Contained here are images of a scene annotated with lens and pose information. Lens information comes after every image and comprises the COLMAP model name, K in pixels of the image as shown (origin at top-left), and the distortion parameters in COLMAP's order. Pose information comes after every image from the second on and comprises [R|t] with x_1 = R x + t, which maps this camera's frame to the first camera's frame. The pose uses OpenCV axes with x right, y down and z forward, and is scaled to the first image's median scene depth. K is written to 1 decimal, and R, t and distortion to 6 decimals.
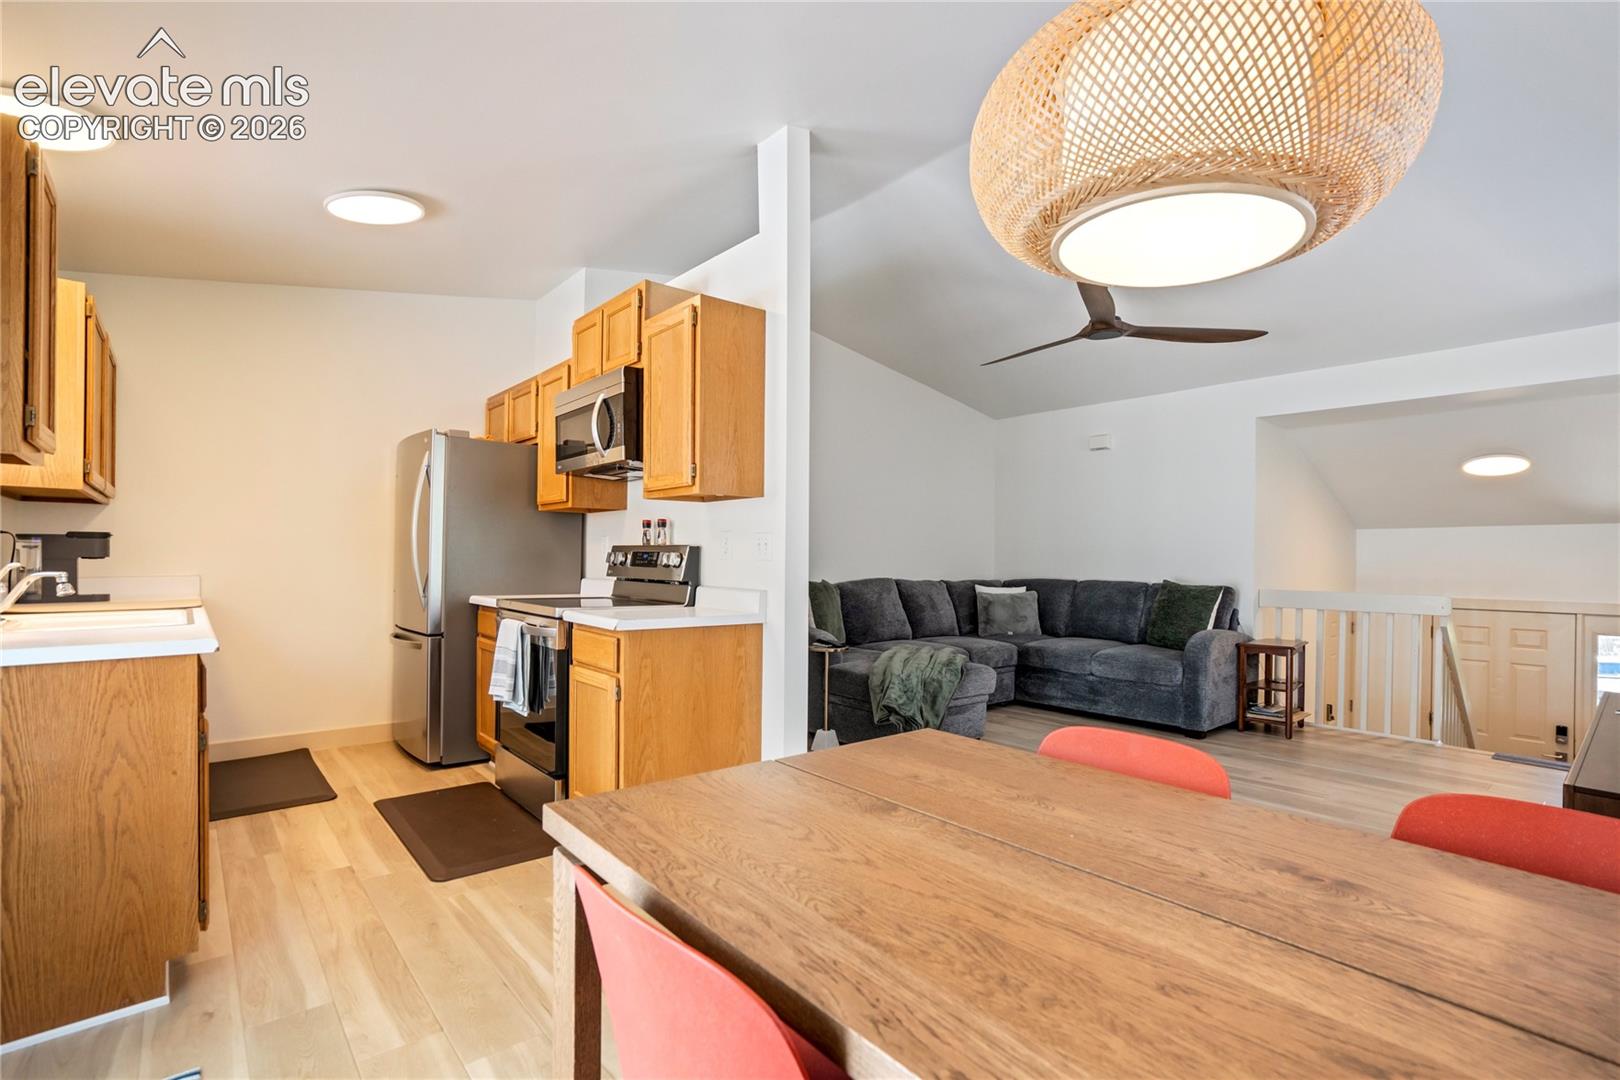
lens RADIAL K [[753.6, 0, 817.0], [0, 753.6, 563.3], [0, 0, 1]] dist [-0.039050, 0.018813]
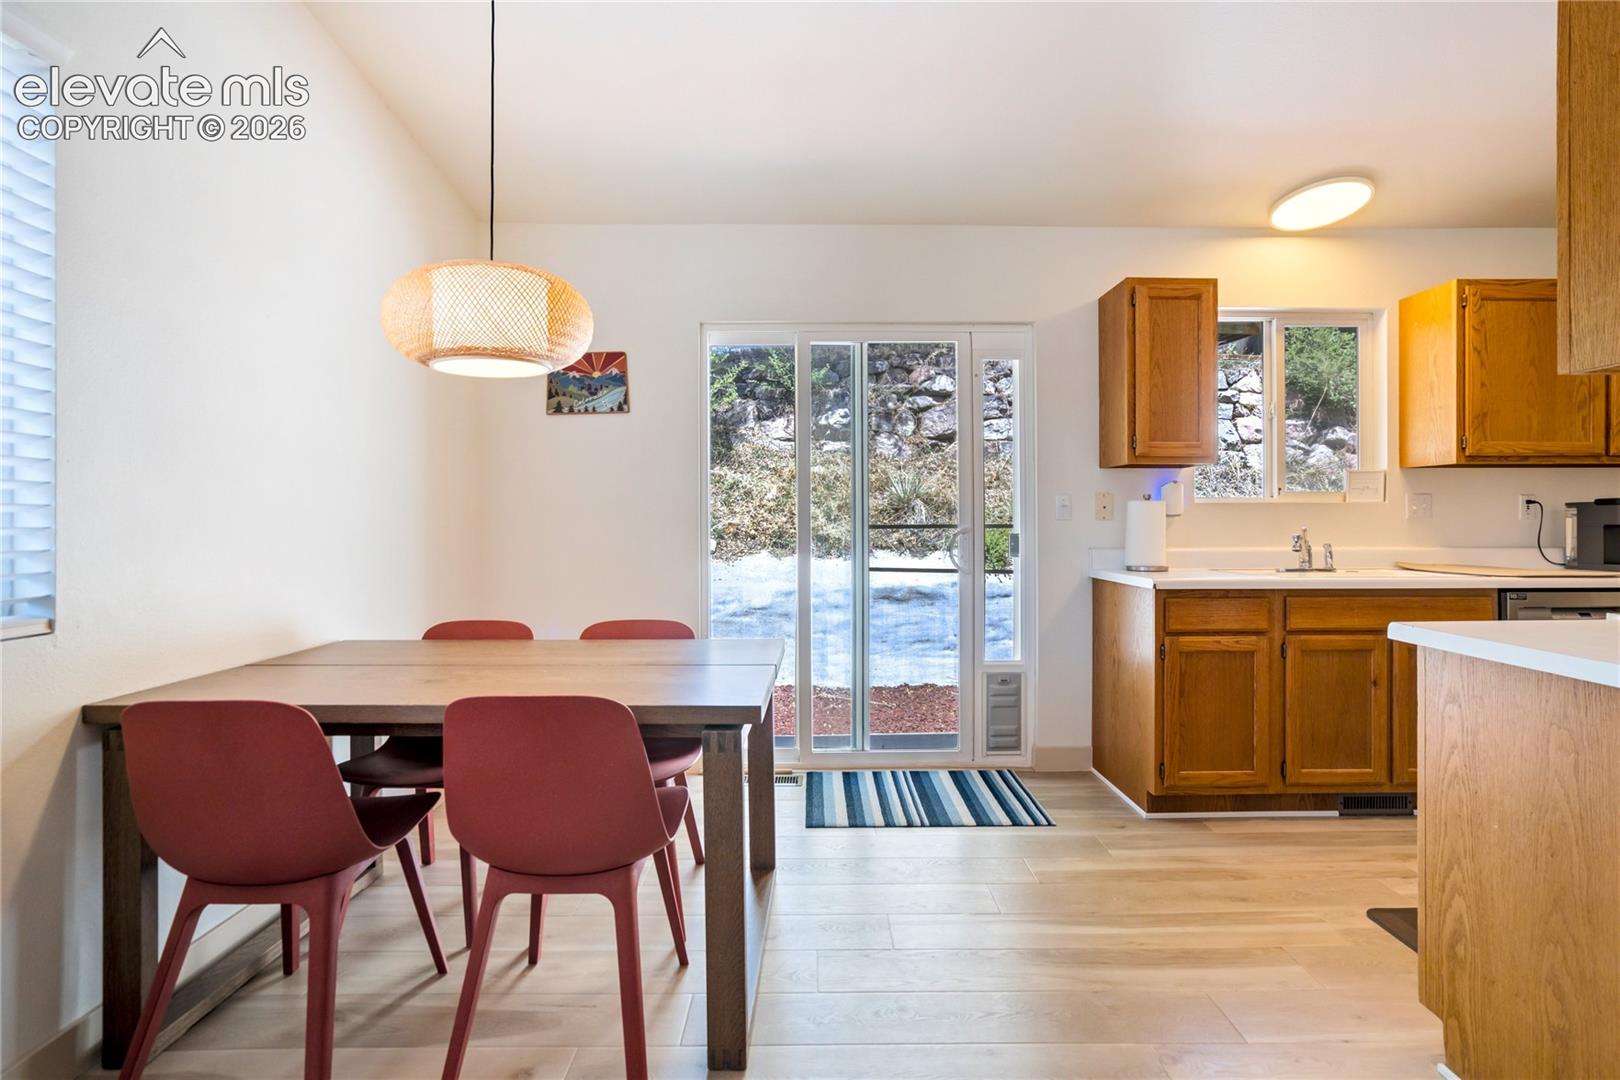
lens RADIAL K [[753.6, 0, 811.3], [0, 753.6, 518.4], [0, 0, 1]] dist [-0.039050, 0.018813]
pose [[-0.656178, -0.009189, -0.754550, 0.329936], [-0.011296, 0.999933, -0.002354, -0.002337], [0.754522, 0.006978, -0.656238, 0.679511]]
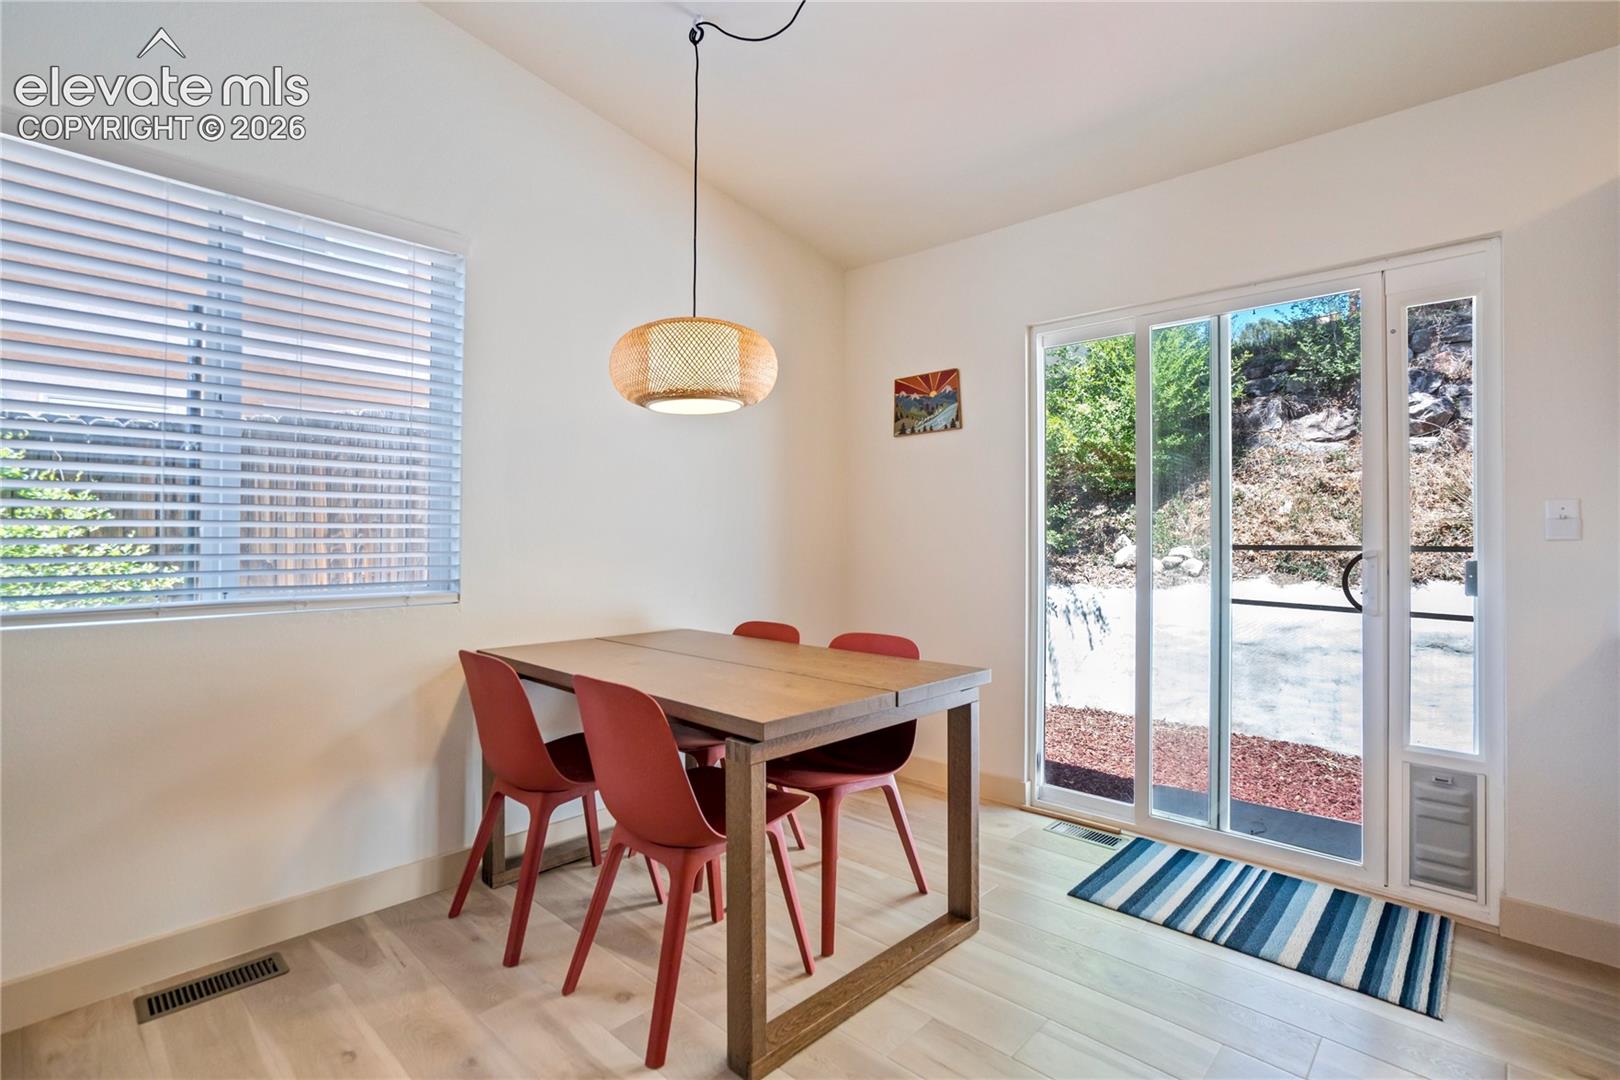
lens RADIAL K [[753.6, 0, 830.5], [0, 753.6, 531.9], [0, 0, 1]] dist [-0.039050, 0.018813]
pose [[-0.992992, -0.015366, -0.117175, 0.073122], [-0.015707, 0.999875, 0.001984, -0.004536], [0.117130, 0.003811, -0.993109, 0.786829]]
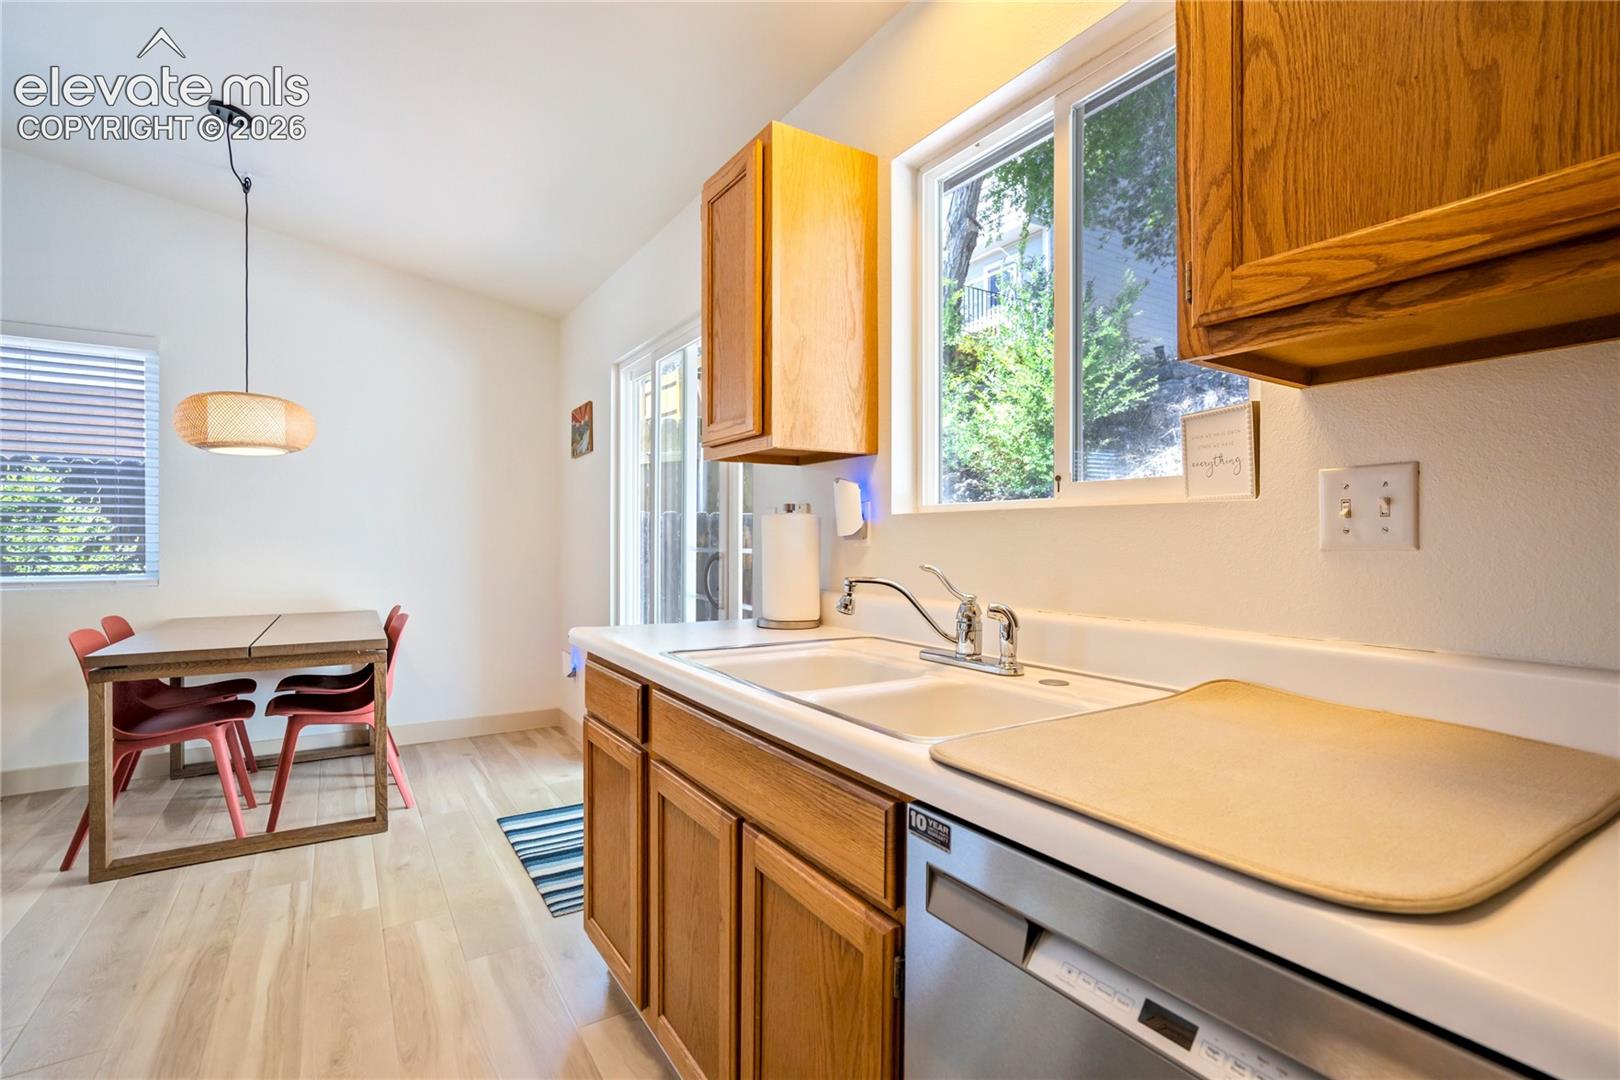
lens RADIAL K [[753.6, 0, 824.8], [0, 753.6, 543.1], [0, 0, 1]] dist [-0.039050, 0.018813]
pose [[-0.991228, -0.017146, 0.131043, -0.602488], [-0.015390, 0.999778, 0.014407, -0.017073], [-0.131261, 0.012264, -0.991272, 0.921986]]
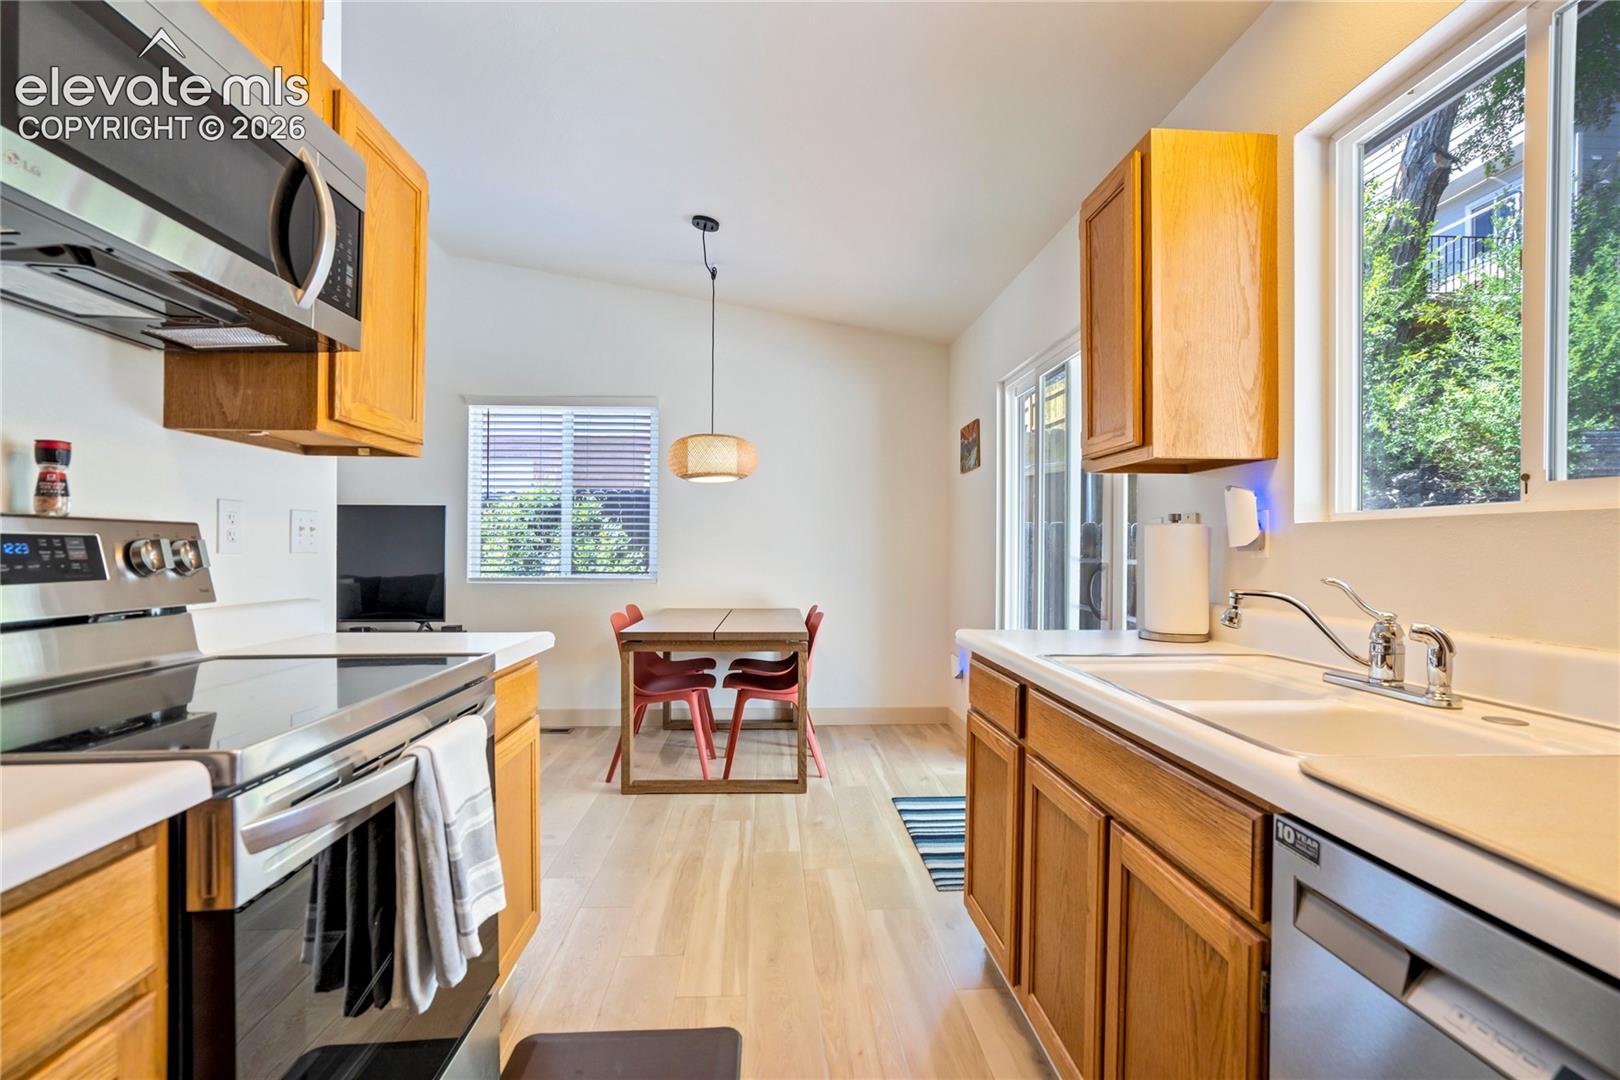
lens RADIAL K [[753.6, 0, 810.3], [0, 753.6, 551.0], [0, 0, 1]] dist [-0.039050, 0.018813]
pose [[-0.792810, -0.021236, 0.609099, -0.618969], [-0.012964, 0.999754, 0.017983, -0.017061], [-0.609331, 0.006360, -0.792890, 0.950862]]
